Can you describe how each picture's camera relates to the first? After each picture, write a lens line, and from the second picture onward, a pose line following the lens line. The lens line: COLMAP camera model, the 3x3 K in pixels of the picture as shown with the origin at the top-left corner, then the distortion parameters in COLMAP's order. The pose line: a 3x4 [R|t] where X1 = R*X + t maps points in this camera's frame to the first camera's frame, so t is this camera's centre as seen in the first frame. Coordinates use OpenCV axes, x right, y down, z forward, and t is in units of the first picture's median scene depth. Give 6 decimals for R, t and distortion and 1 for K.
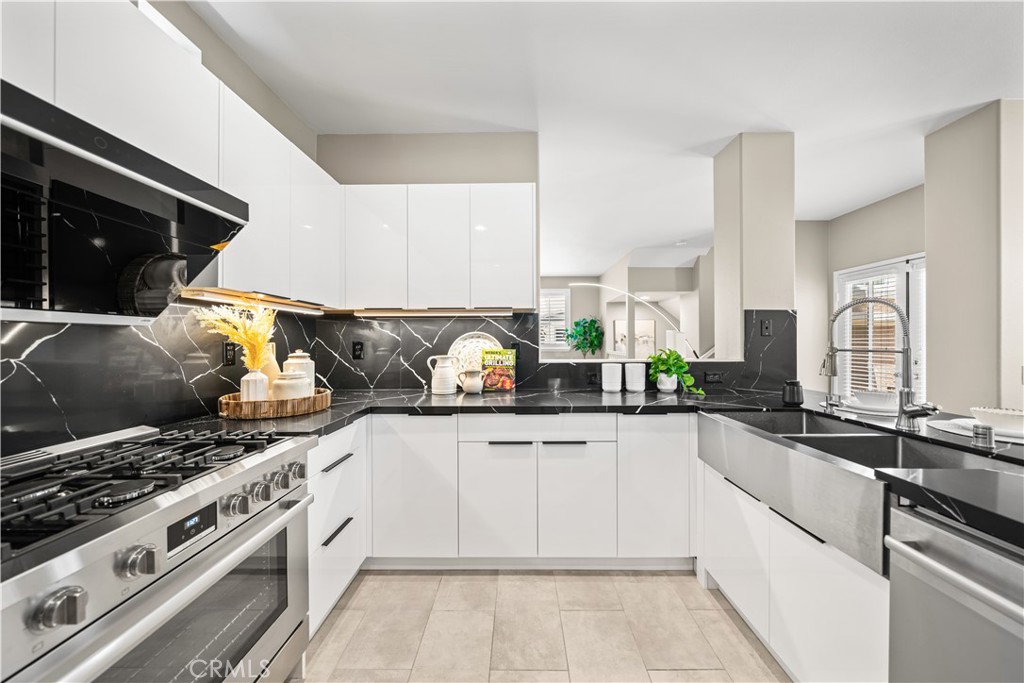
lens RADIAL K [[350.7, 0, 515.1], [0, 350.7, 342.2], [0, 0, 1]] dist [-0.005452, -0.000332]
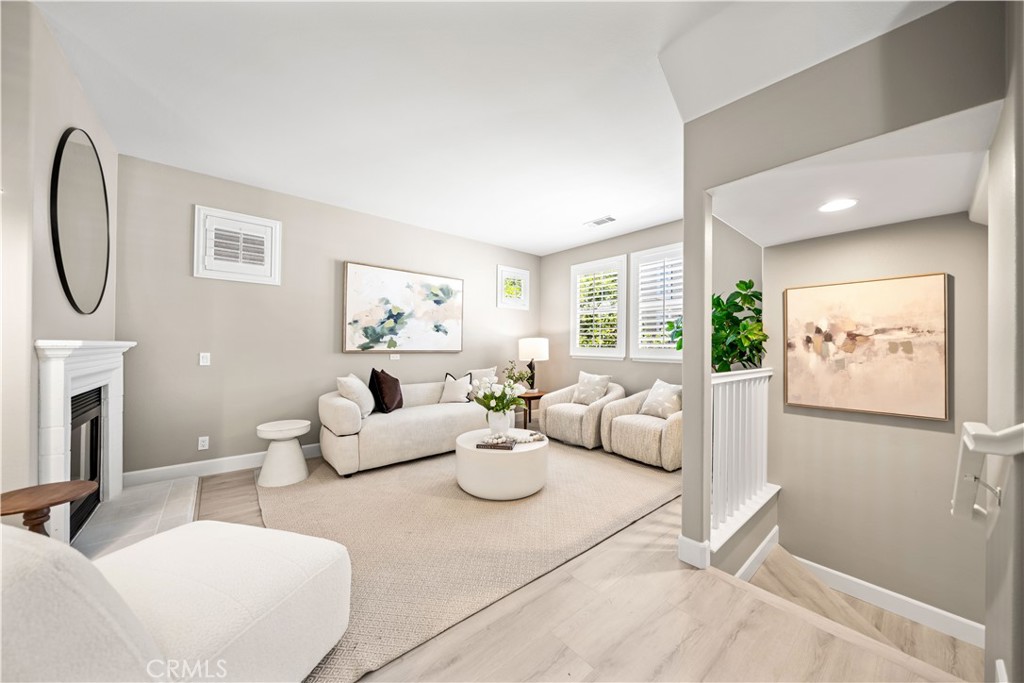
lens RADIAL K [[350.7, 0, 518.6], [0, 350.7, 343.0], [0, 0, 1]] dist [-0.005452, -0.000332]
pose [[0.658769, 0.005054, -0.752329, 1.507341], [-0.014659, 0.999874, -0.006118, 0.012860], [0.752203, 0.015059, 0.658760, 2.077451]]
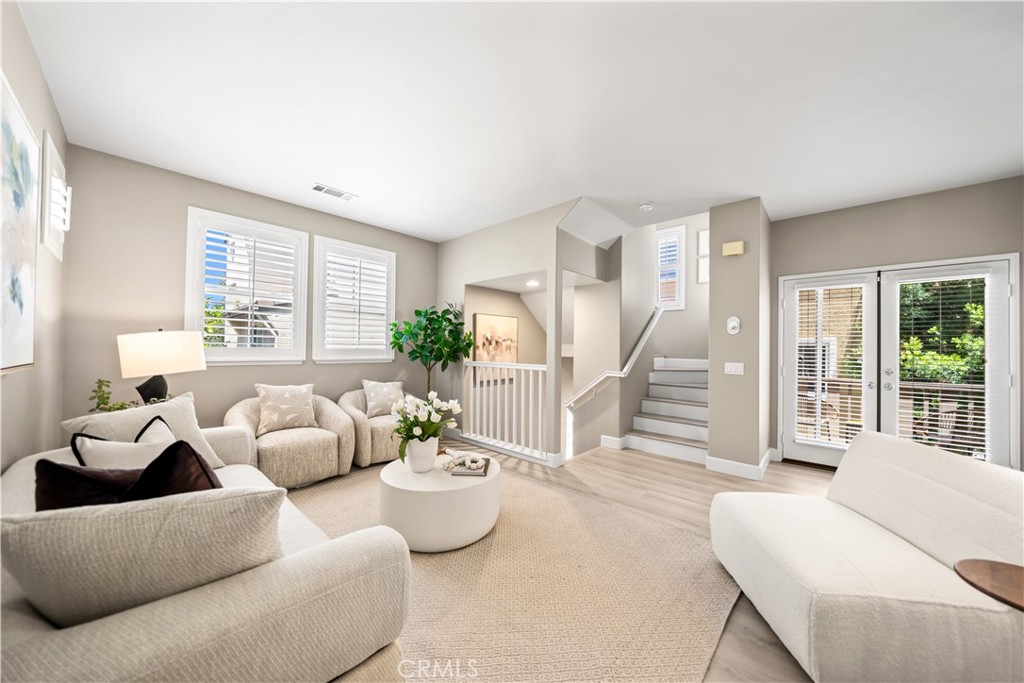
lens RADIAL K [[350.7, 0, 515.9], [0, 350.7, 345.6], [0, 0, 1]] dist [-0.005452, -0.000332]
pose [[0.664774, 0.016193, 0.746869, -0.589533], [-0.013891, 0.999860, -0.009314, 0.006033], [-0.746916, -0.004183, 0.664906, 2.039465]]
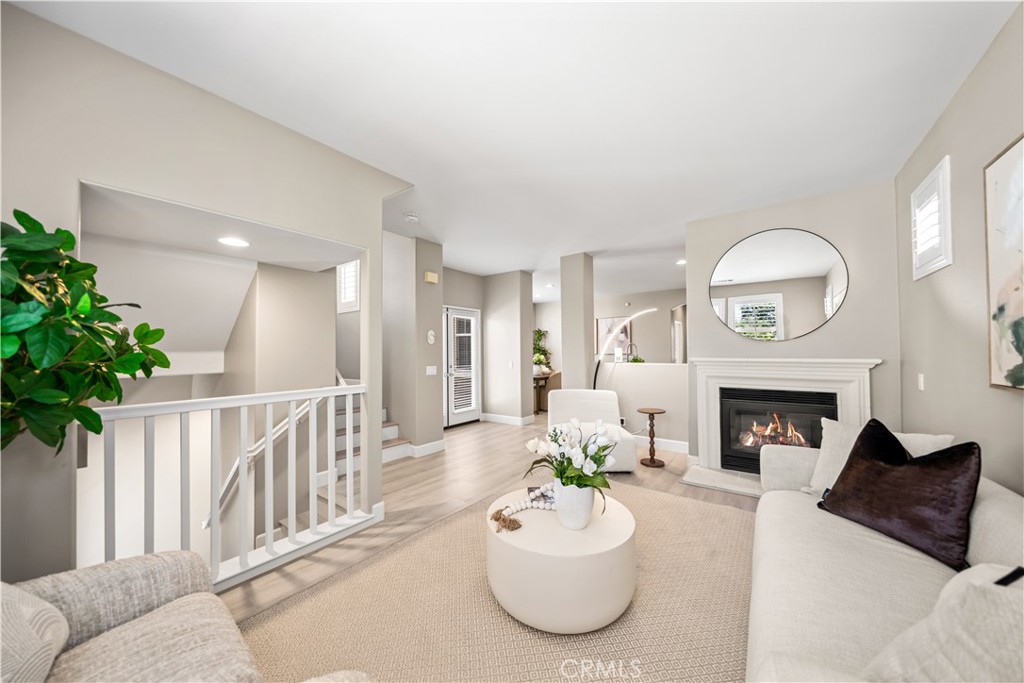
lens RADIAL K [[350.7, 0, 513.2], [0, 350.7, 340.8], [0, 0, 1]] dist [-0.005452, -0.000332]
pose [[-0.805742, 0.026128, 0.591691, -0.302821], [0.011516, 0.999529, -0.028455, -0.033134], [-0.592155, -0.016114, -0.805663, 4.048833]]
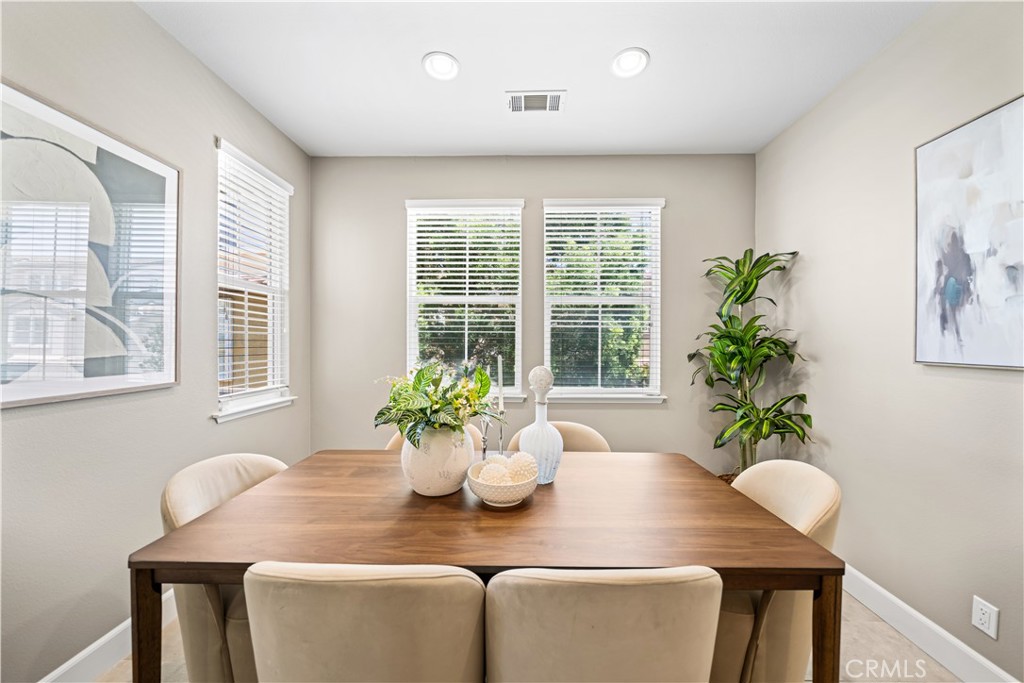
lens RADIAL K [[350.7, 0, 517.1], [0, 350.7, 340.7], [0, 0, 1]] dist [-0.005452, -0.000332]
pose [[0.006522, 0.011622, 0.999911, 1.304773], [0.001414, 0.999931, -0.011632, -0.023702], [-0.999978, 0.001490, 0.006505, 0.267615]]
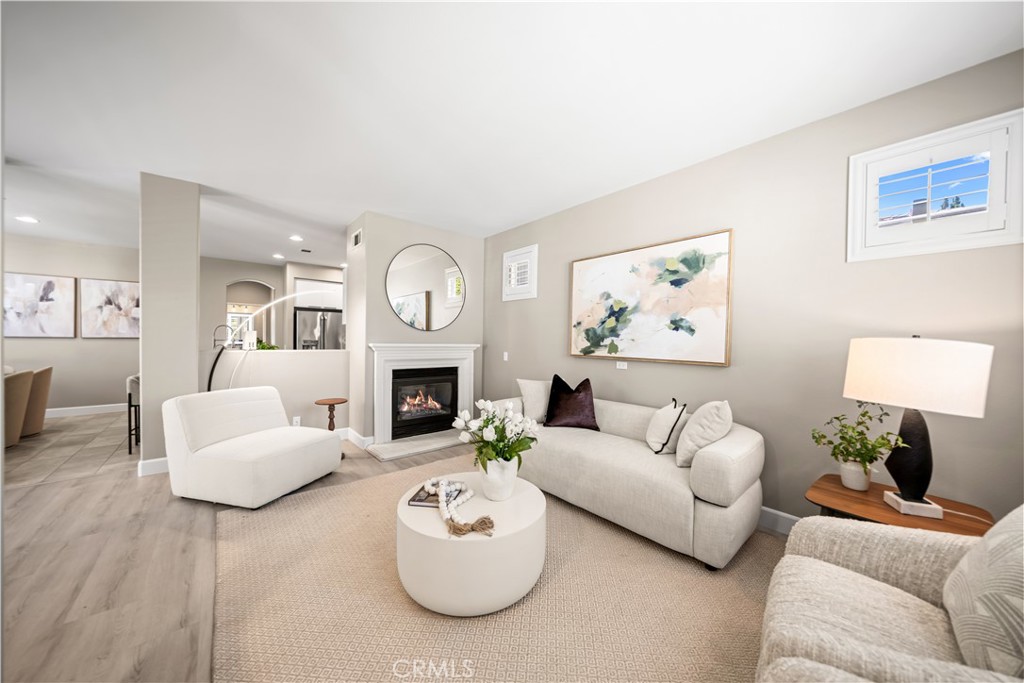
lens RADIAL K [[350.7, 0, 519.9], [0, 350.7, 343.3], [0, 0, 1]] dist [-0.005452, -0.000332]
pose [[-0.748359, -0.001447, -0.663293, 0.807656], [-0.015360, 0.999767, 0.015149, -0.029358], [0.663116, 0.021525, -0.748207, 3.982379]]
